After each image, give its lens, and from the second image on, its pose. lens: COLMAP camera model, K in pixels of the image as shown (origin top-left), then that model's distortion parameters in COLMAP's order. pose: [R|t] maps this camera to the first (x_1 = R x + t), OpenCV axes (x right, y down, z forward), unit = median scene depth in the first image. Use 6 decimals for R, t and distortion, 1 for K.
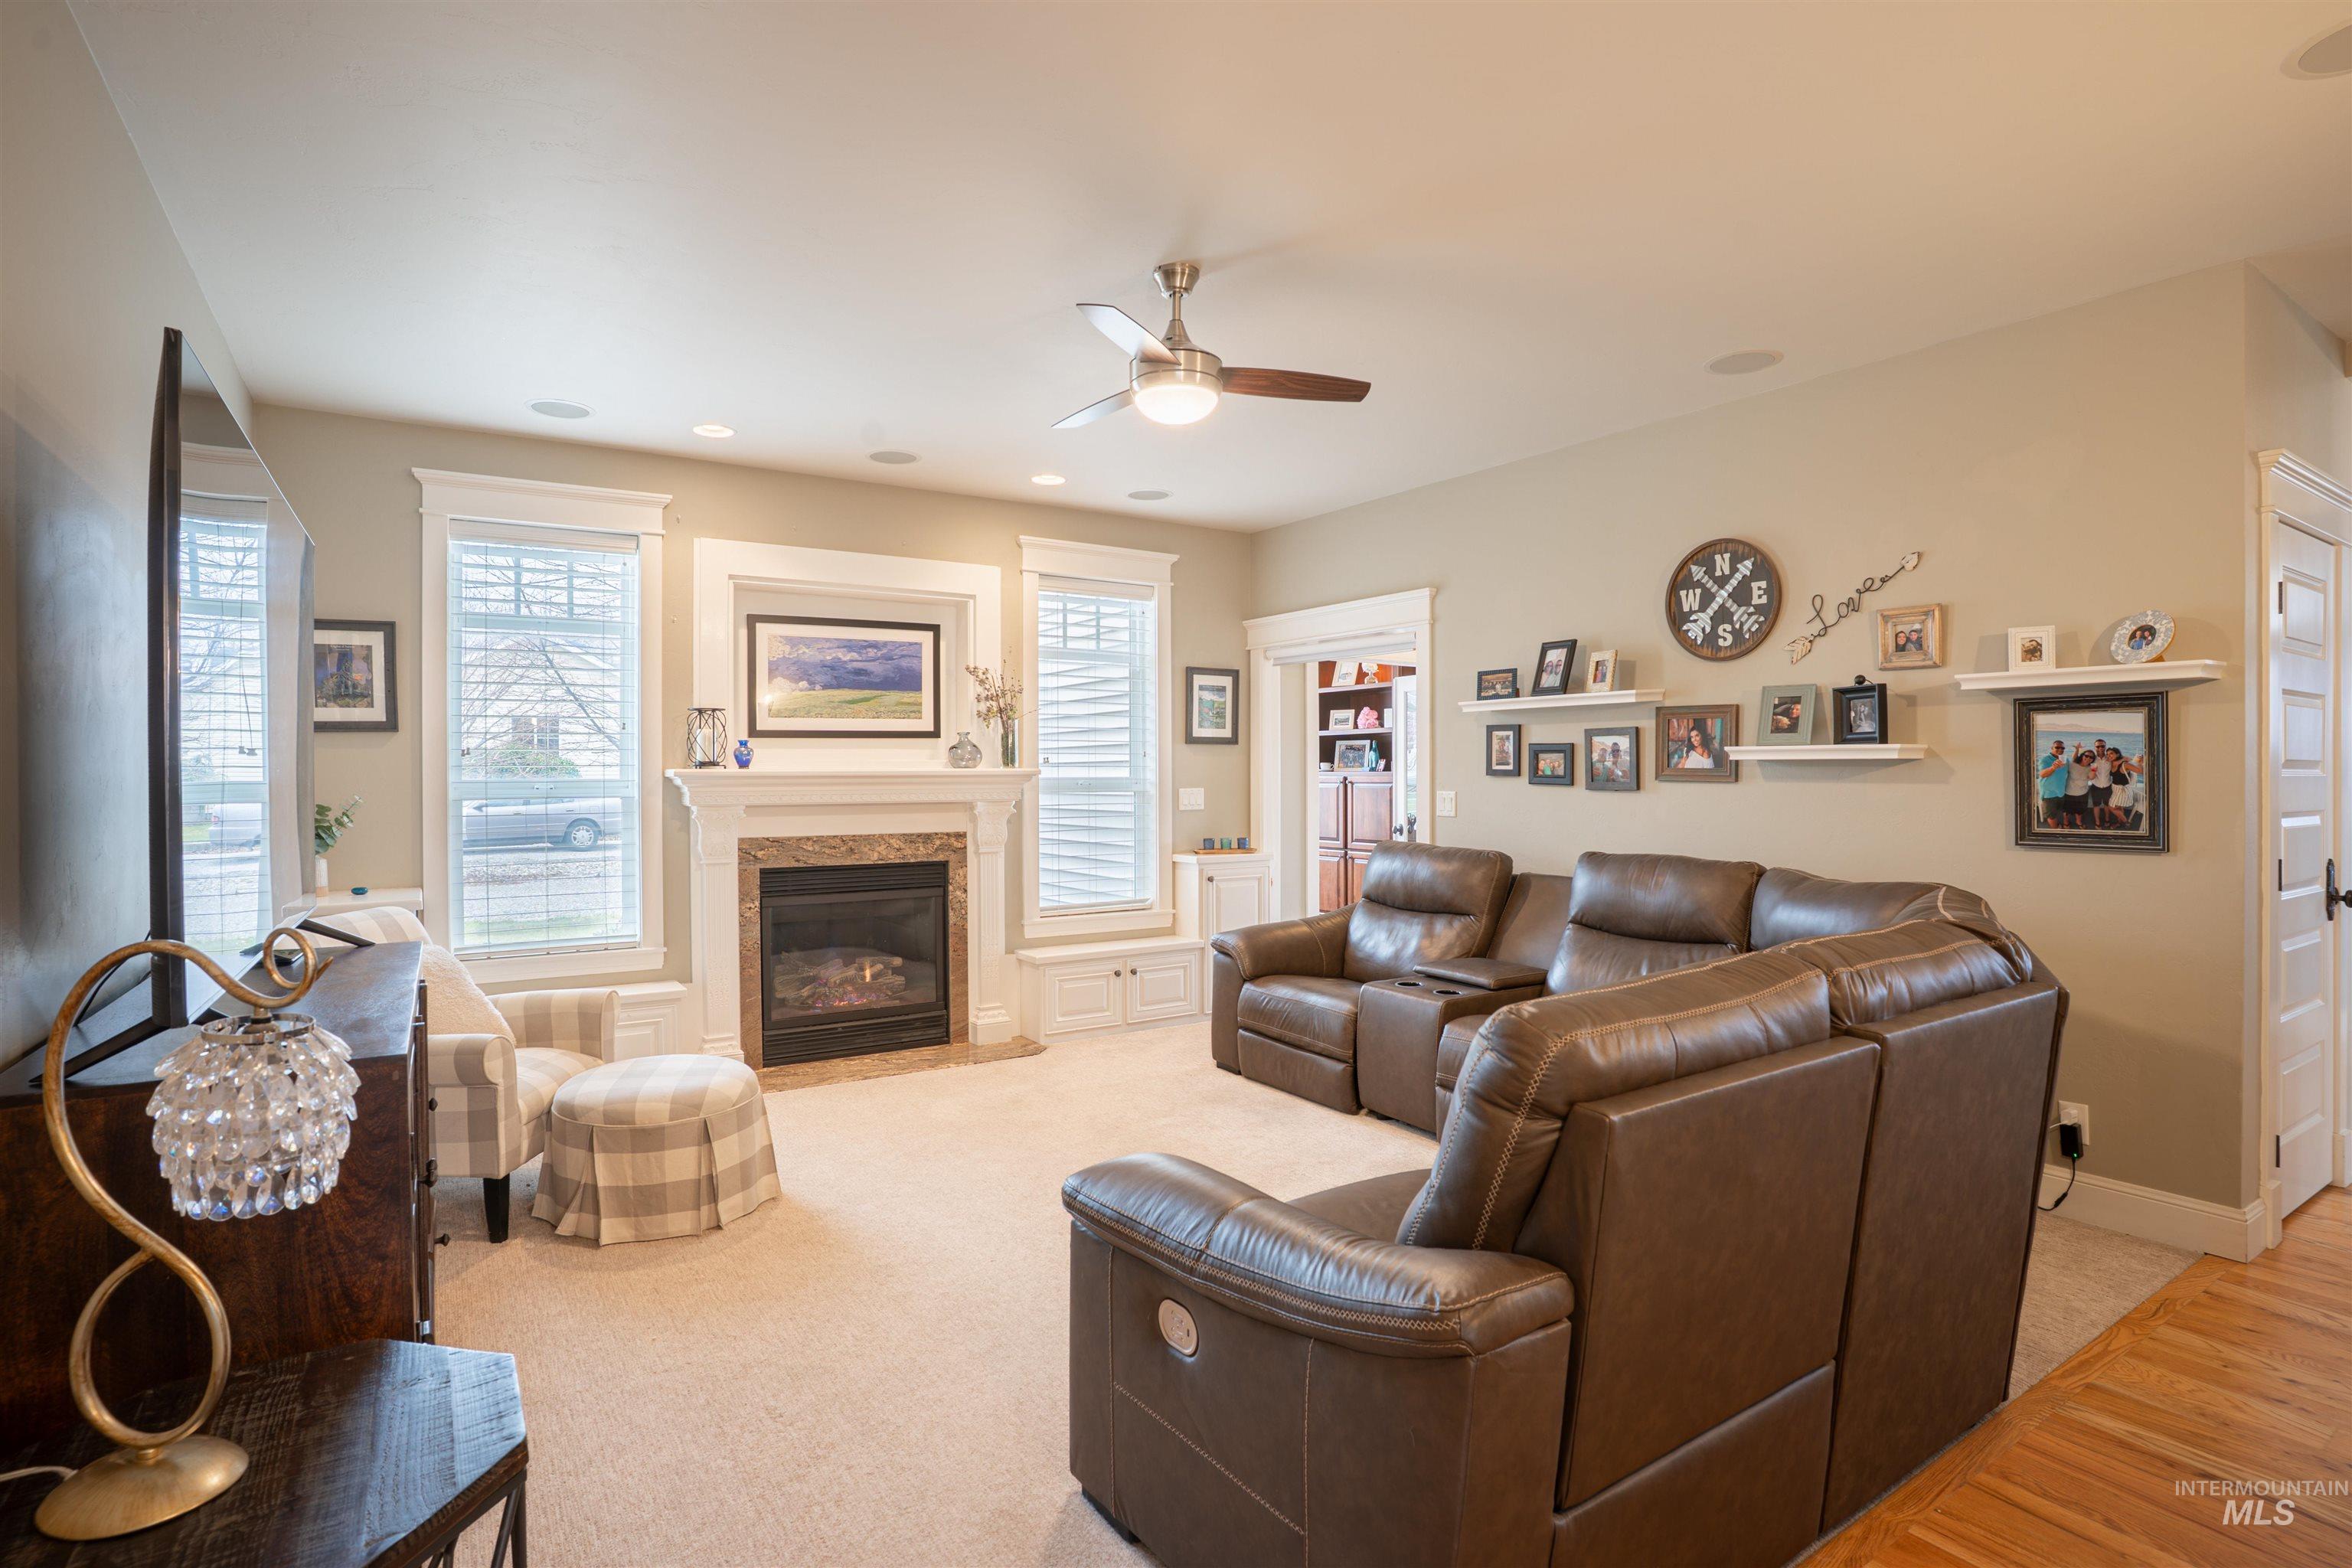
lens RADIAL K [[1177.9, 0, 1176.0], [0, 1177.9, 784.0], [0, 0, 1]] dist [-0.094003, 0.055456]
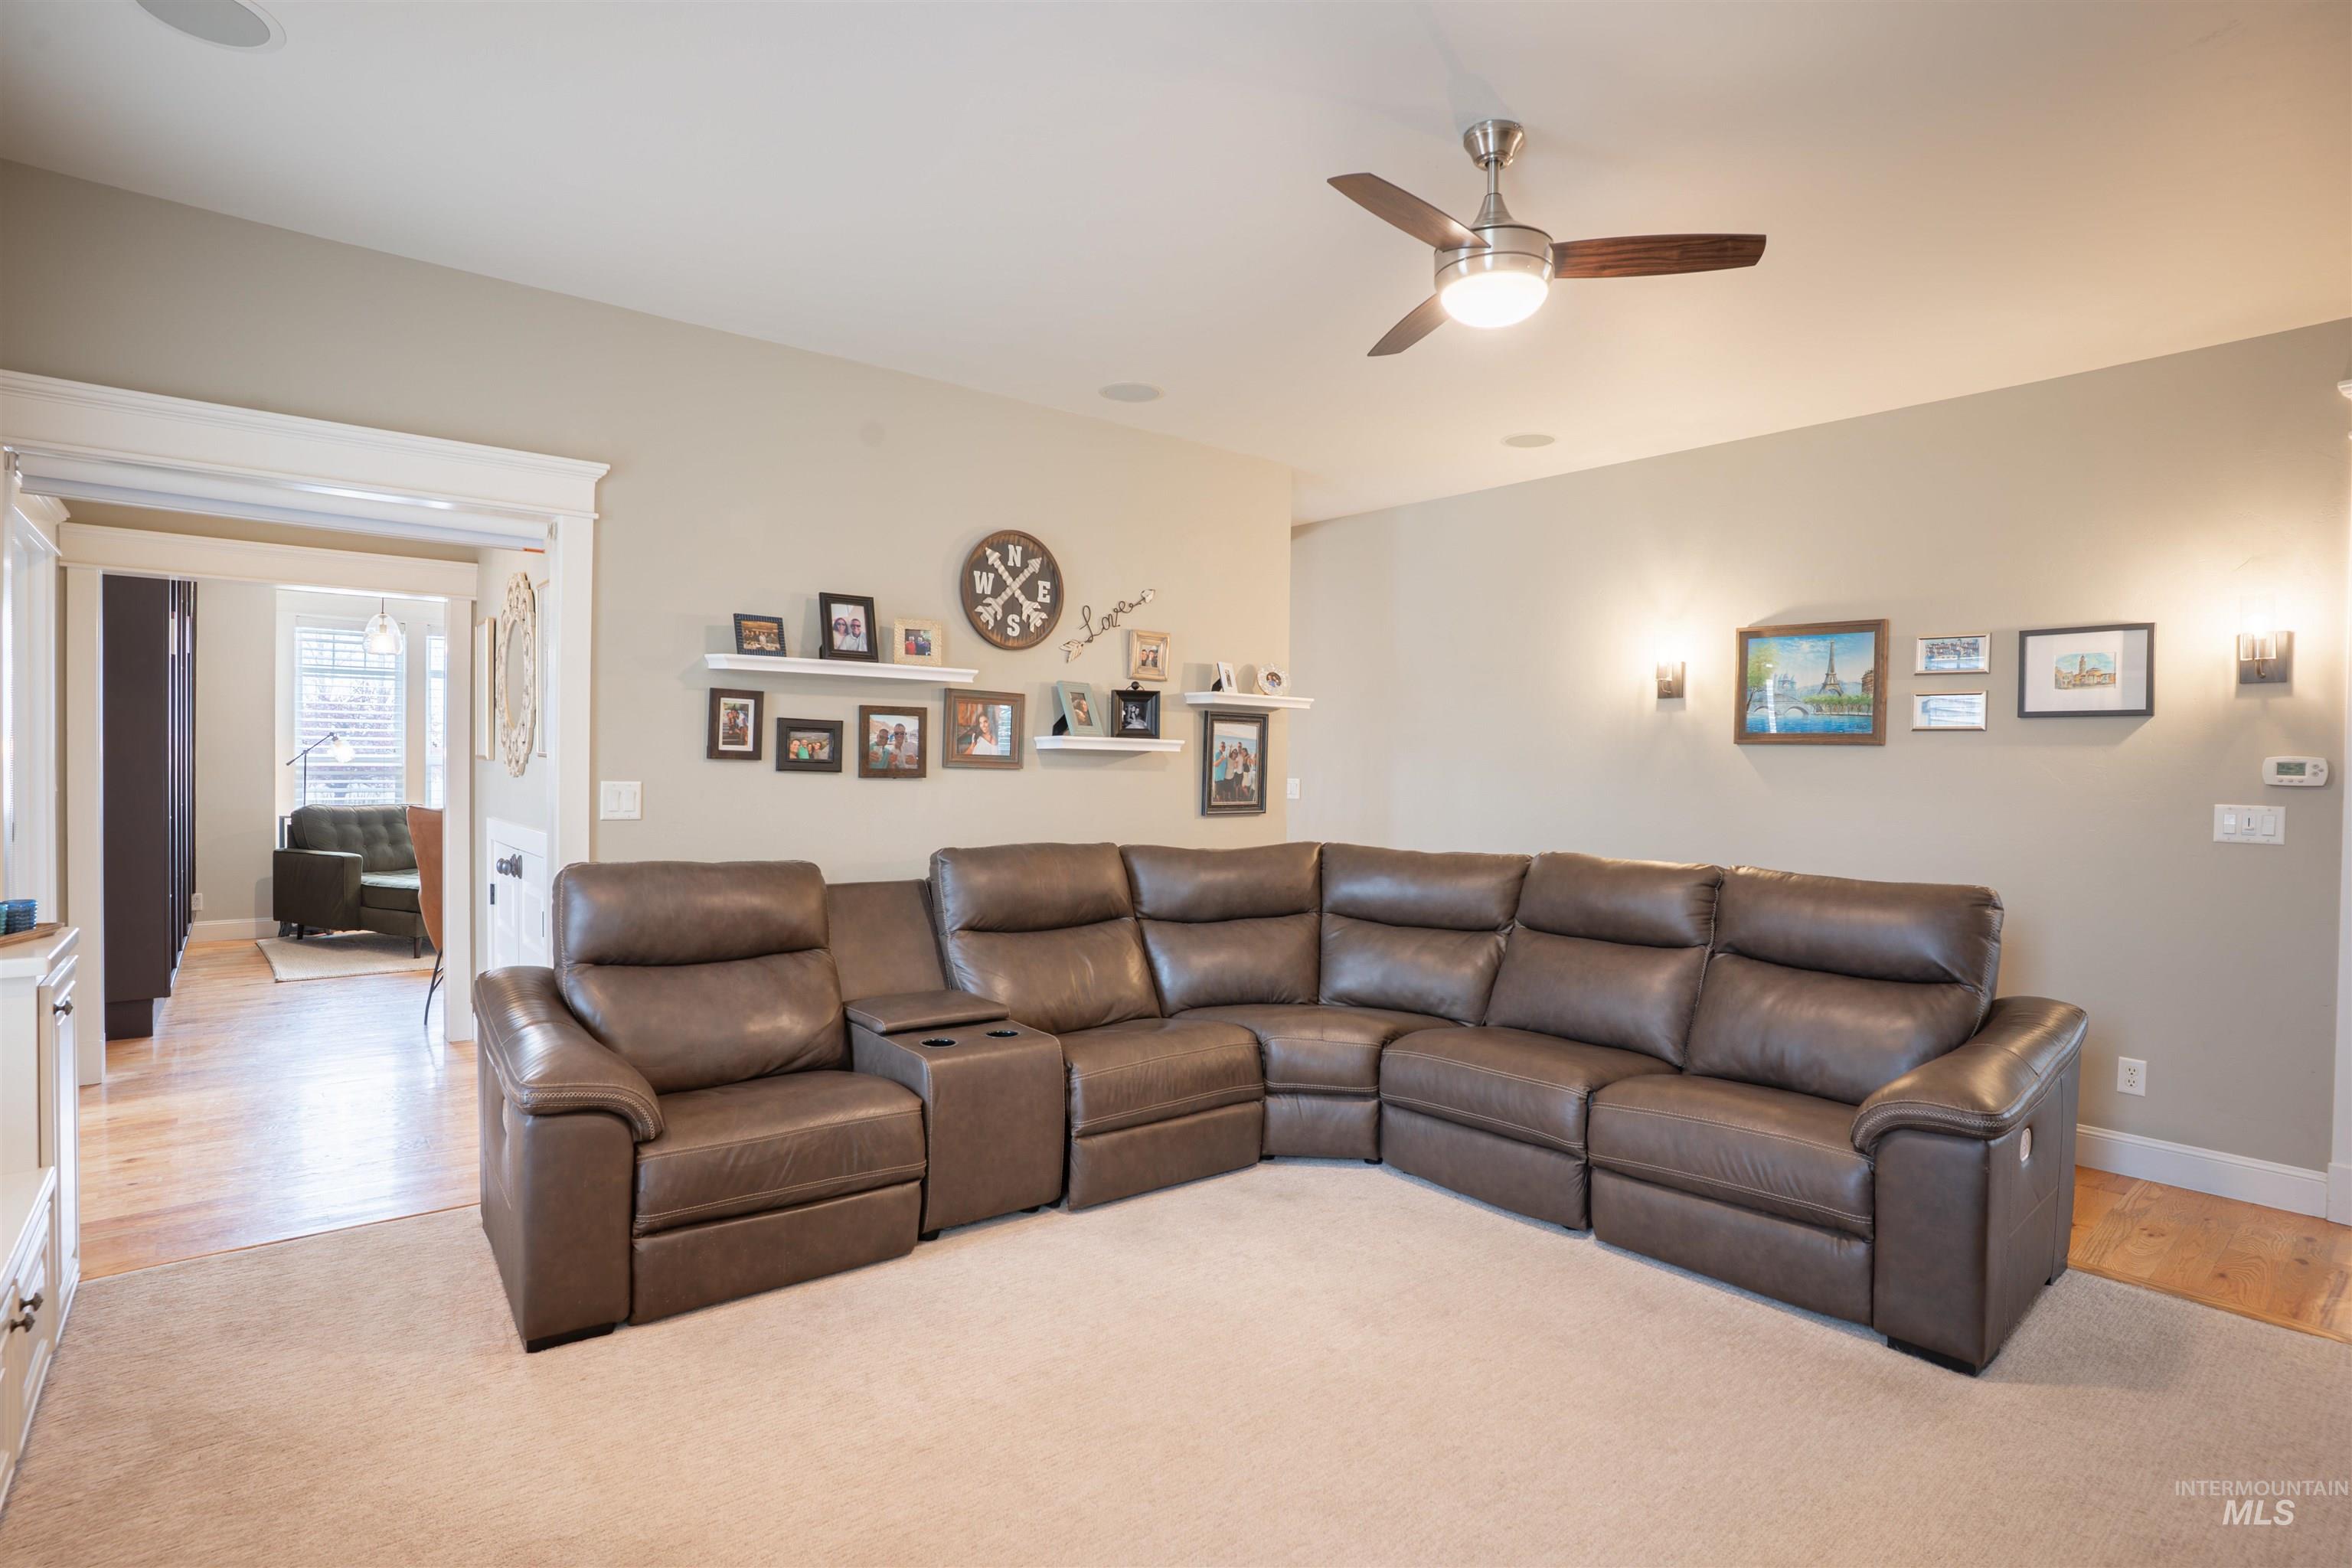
lens RADIAL K [[1177.9, 0, 1176.0], [0, 1177.9, 784.0], [0, 0, 1]] dist [-0.094003, 0.055456]
pose [[-0.116753, -0.013606, 0.993068, -0.569198], [-0.004237, 0.999904, 0.013202, -0.002894], [-0.993152, -0.002666, -0.116800, 0.970963]]
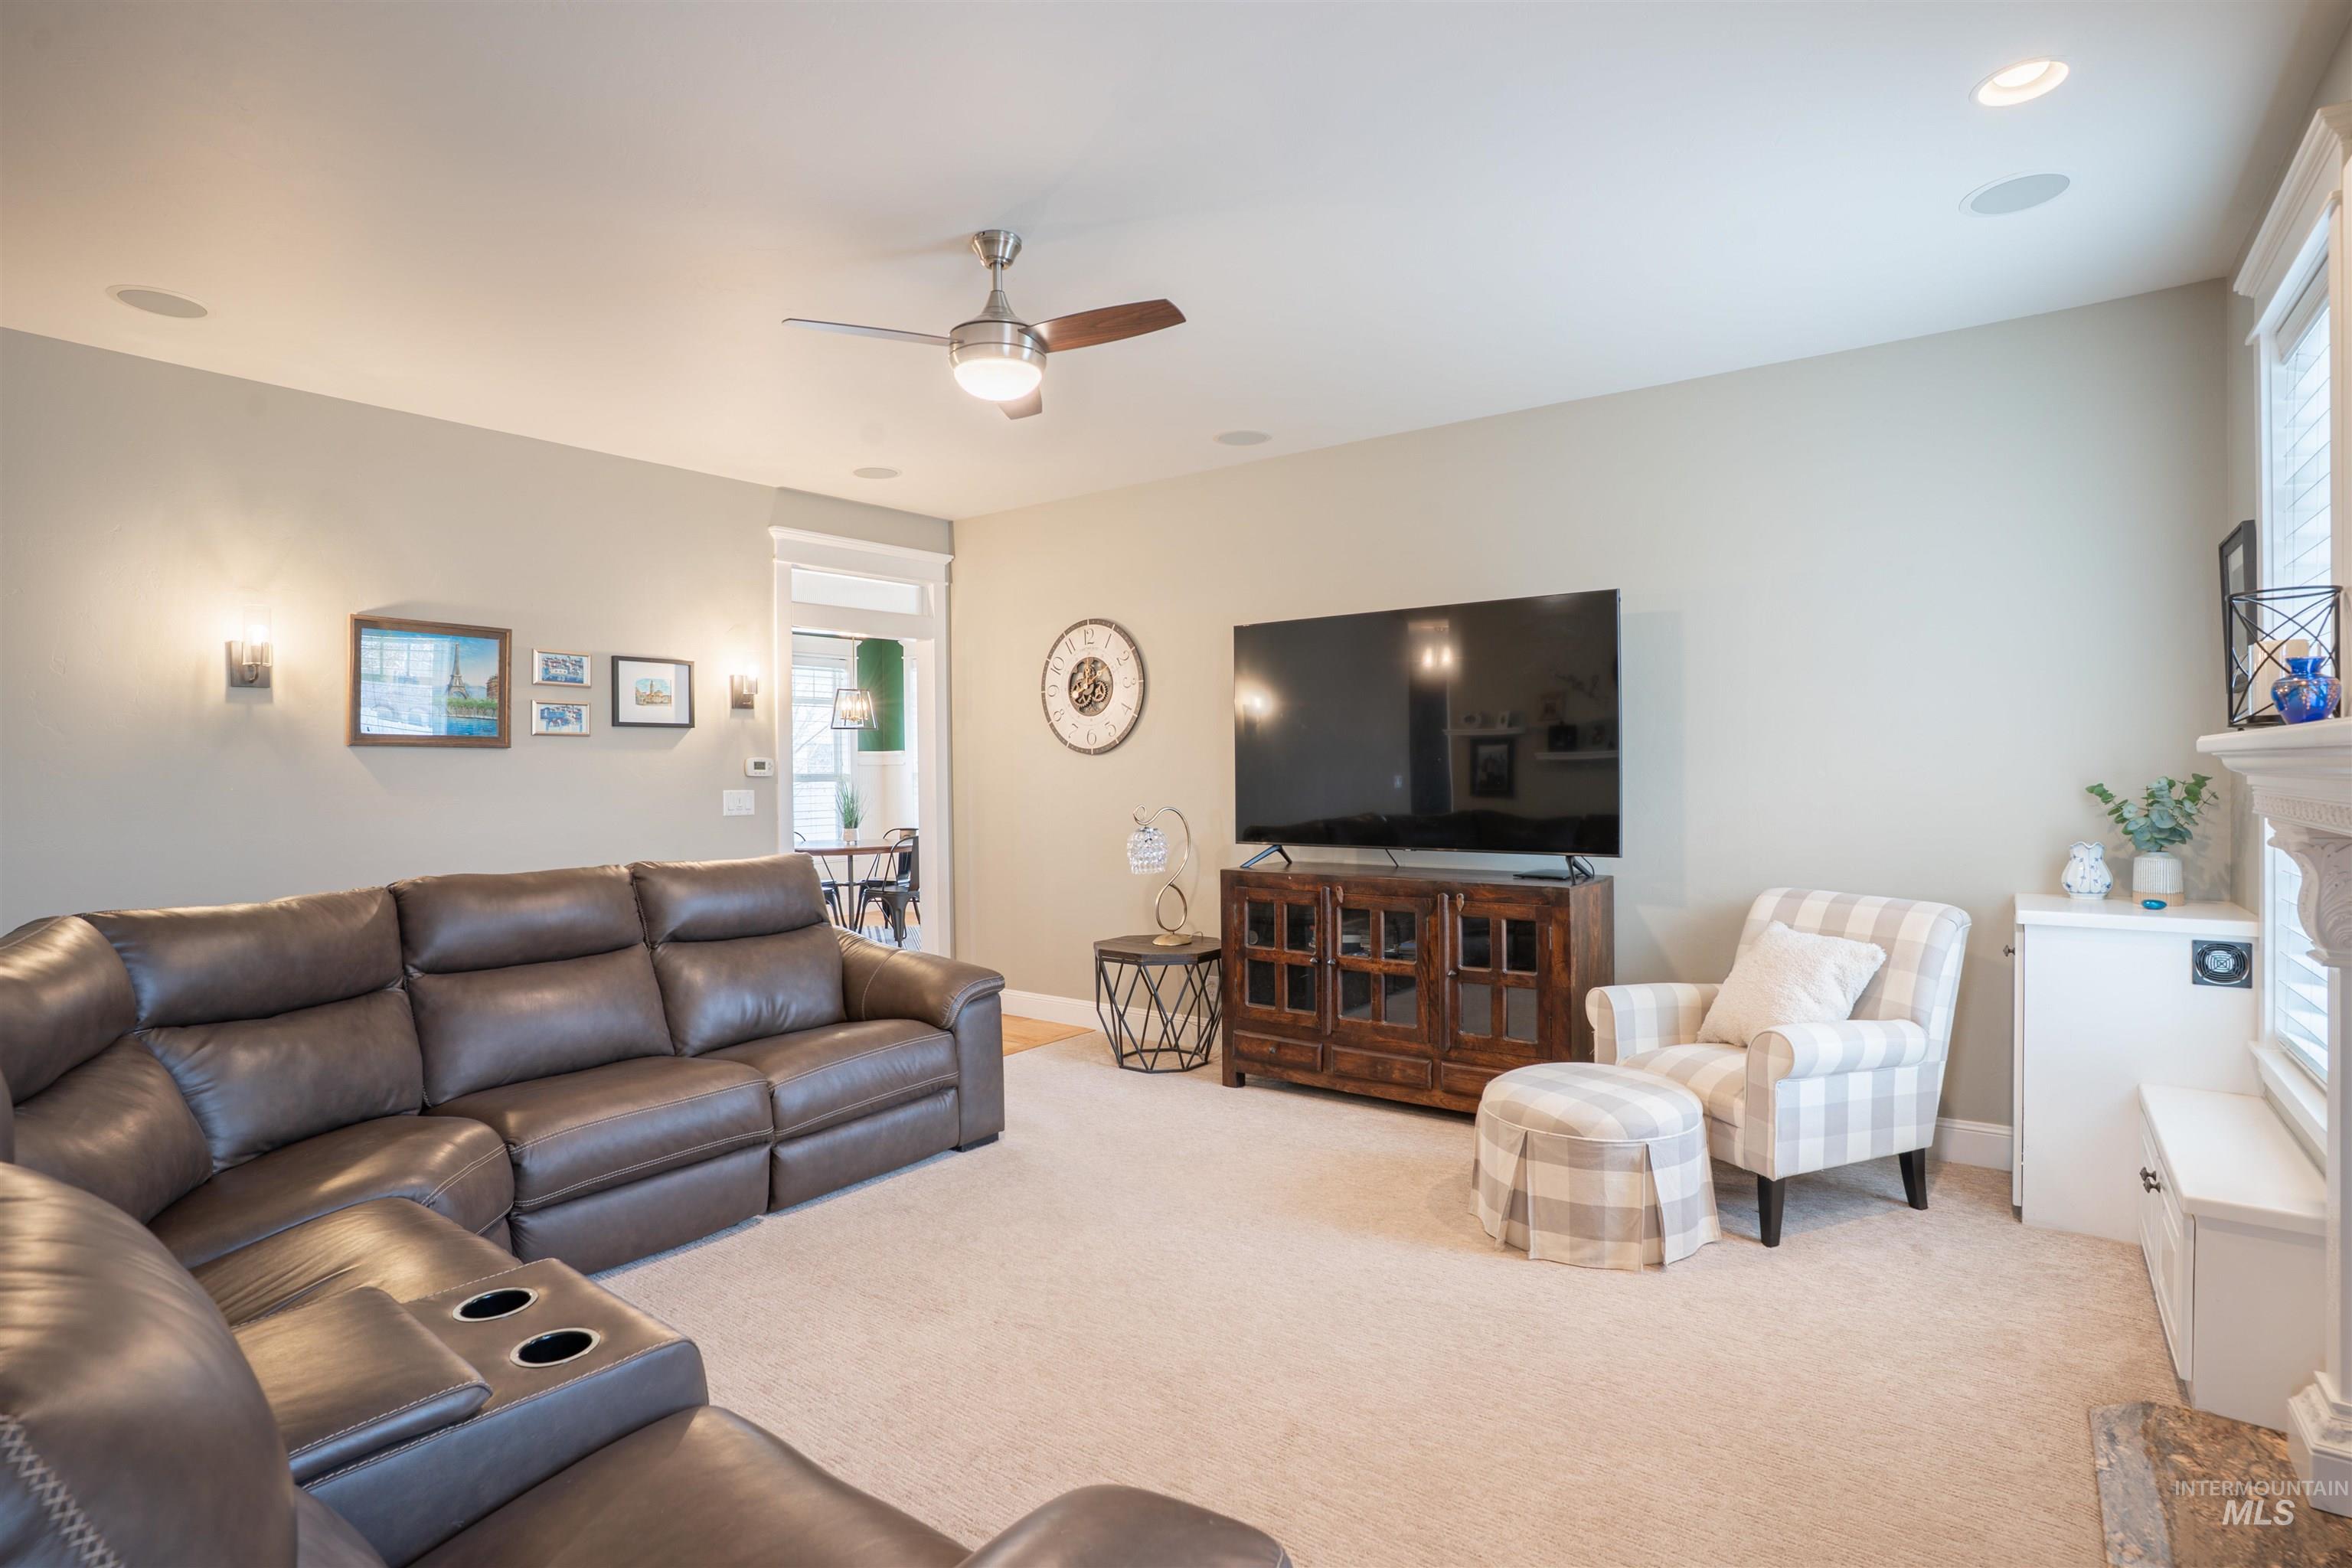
lens RADIAL K [[1177.9, 0, 1176.0], [0, 1177.9, 784.0], [0, 0, 1]] dist [-0.094003, 0.055456]
pose [[-0.935818, 0.019095, -0.351966, 2.082878], [0.011750, 0.999667, 0.022992, -0.029988], [0.352287, 0.017380, -0.935730, 2.738427]]
